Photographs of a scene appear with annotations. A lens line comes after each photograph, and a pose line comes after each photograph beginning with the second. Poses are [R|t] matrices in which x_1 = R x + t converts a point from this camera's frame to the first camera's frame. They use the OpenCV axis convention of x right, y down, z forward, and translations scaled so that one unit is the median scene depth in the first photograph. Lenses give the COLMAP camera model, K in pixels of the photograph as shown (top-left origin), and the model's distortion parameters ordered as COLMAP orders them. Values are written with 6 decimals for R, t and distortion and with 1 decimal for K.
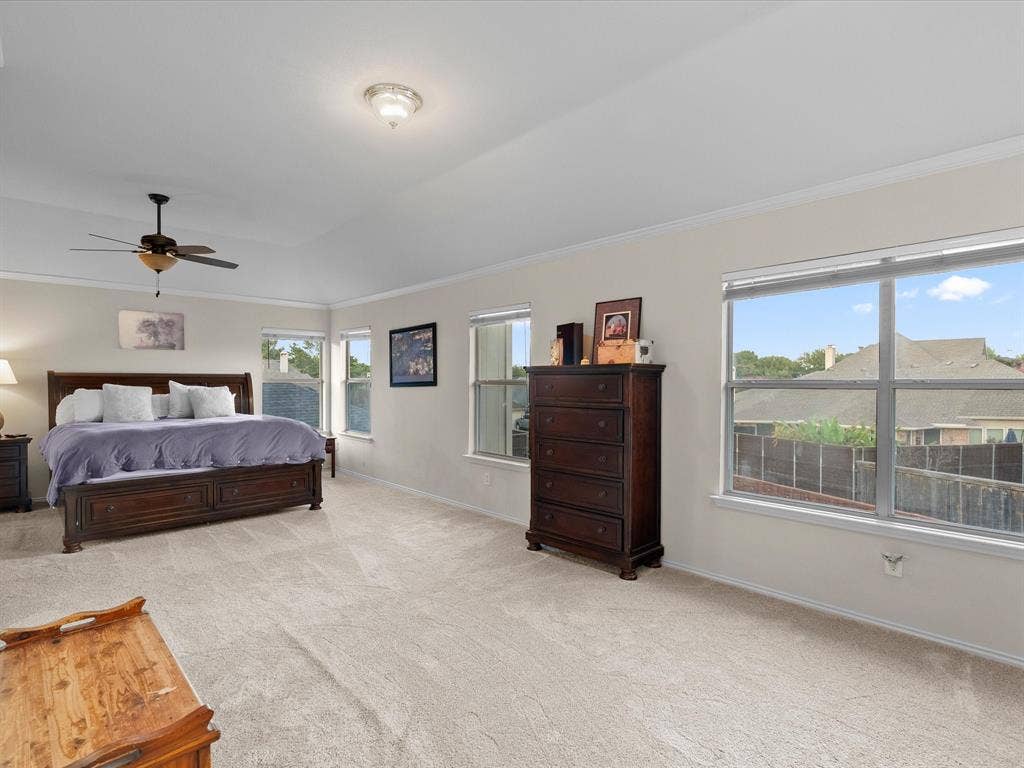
lens RADIAL K [[521.4, 0, 511.3], [0, 521.4, 380.1], [0, 0, 1]] dist [0.000267, 0.000631]
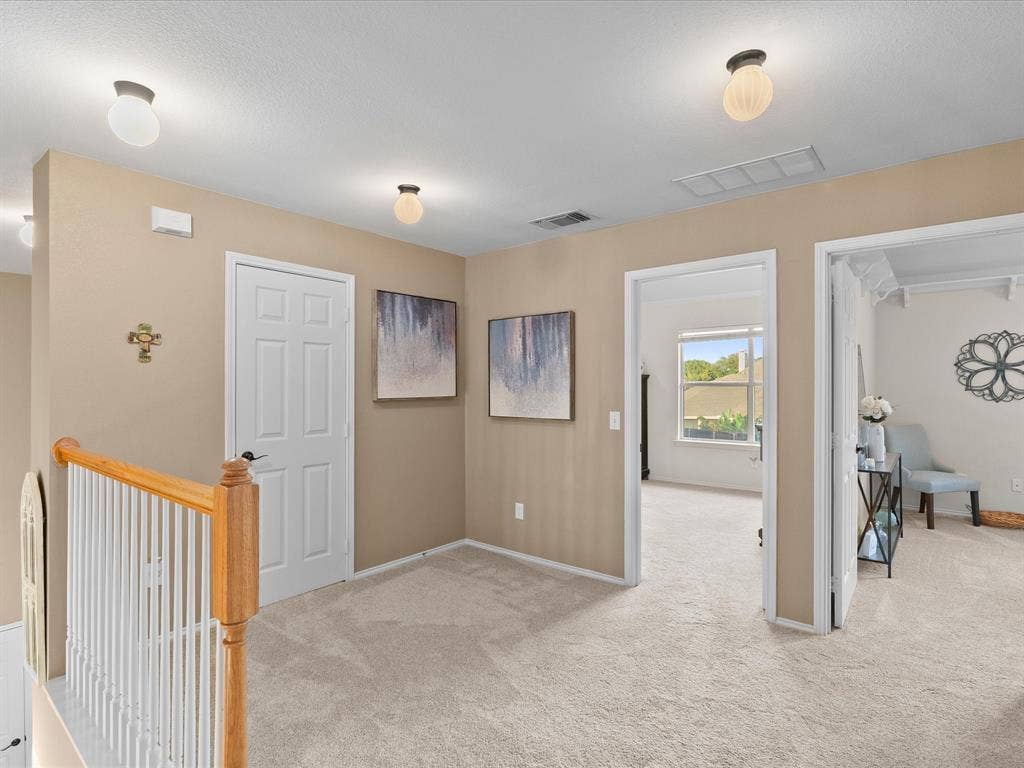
lens RADIAL K [[521.4, 0, 511.3], [0, 521.4, 380.1], [0, 0, 1]] dist [0.000267, 0.000631]
pose [[0.991764, -0.006597, 0.127912, -0.457401], [0.007651, 0.999941, -0.007755, 0.002255], [-0.127853, 0.008670, 0.991755, -0.845874]]
